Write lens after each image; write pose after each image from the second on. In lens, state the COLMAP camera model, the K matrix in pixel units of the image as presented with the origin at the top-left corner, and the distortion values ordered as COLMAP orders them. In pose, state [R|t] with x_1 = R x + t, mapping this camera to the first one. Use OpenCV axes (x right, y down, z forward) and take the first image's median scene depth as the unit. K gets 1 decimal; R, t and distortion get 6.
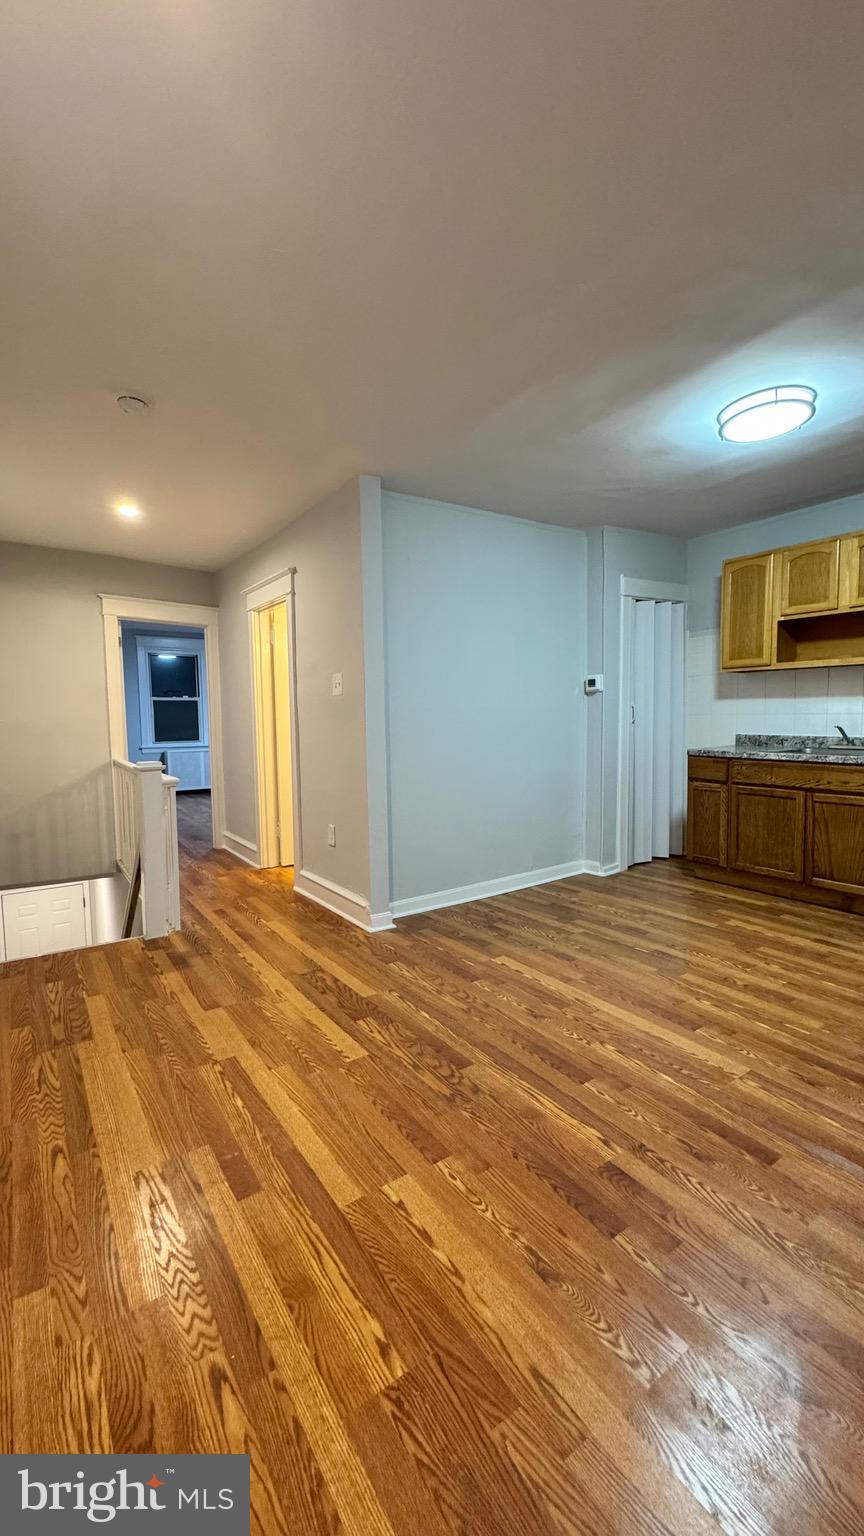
lens RADIAL K [[611.5, 0, 430.6], [0, 611.5, 767.7], [0, 0, 1]] dist [-0.005261, 0.000496]
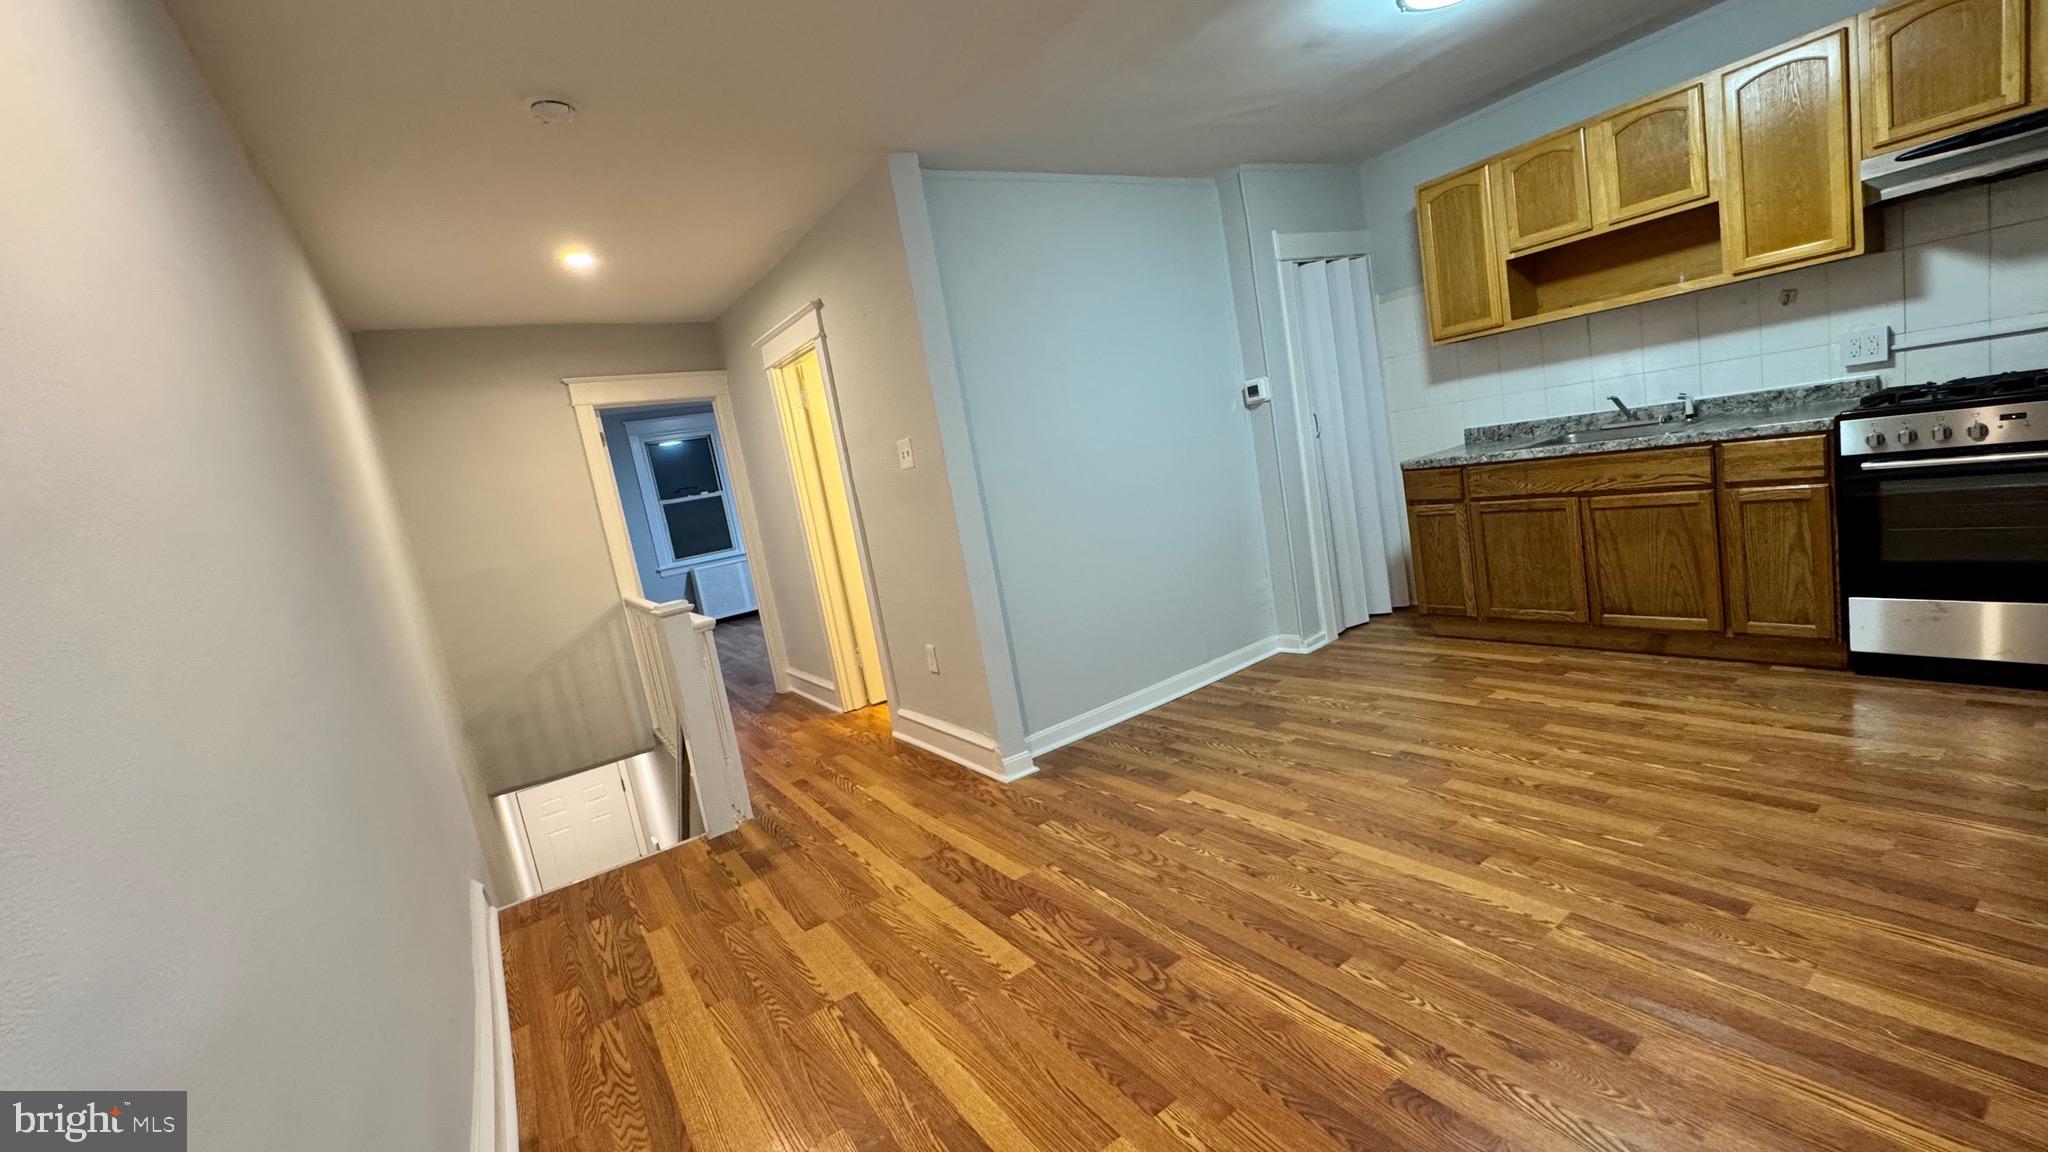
lens RADIAL K [[815.3, 0, 1022.4], [0, 815.3, 578.0], [0, 0, 1]] dist [-0.005261, 0.000496]
pose [[0.987038, -0.157092, -0.032821, -0.010909], [0.158775, 0.985654, 0.057248, -0.035060], [0.023357, -0.061717, 0.997820, 0.049039]]
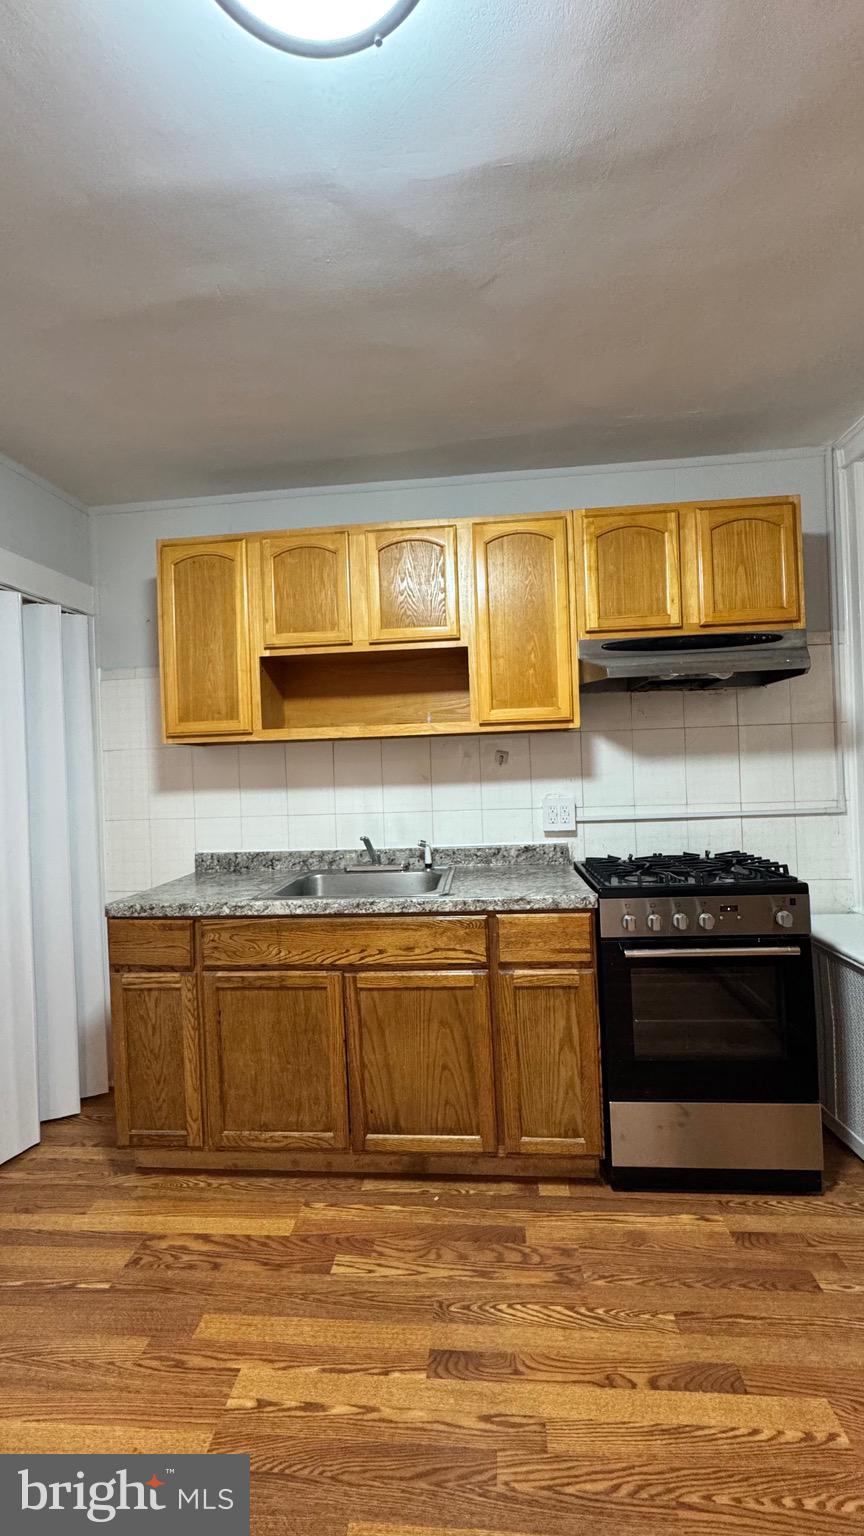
lens RADIAL K [[611.5, 0, 430.6], [0, 611.5, 767.7], [0, 0, 1]] dist [-0.005261, 0.000496]
pose [[0.642663, 0.001536, 0.766147, 0.366562], [0.092592, 0.992513, -0.079658, -0.121155], [-0.760533, 0.122132, 0.637709, 0.824042]]
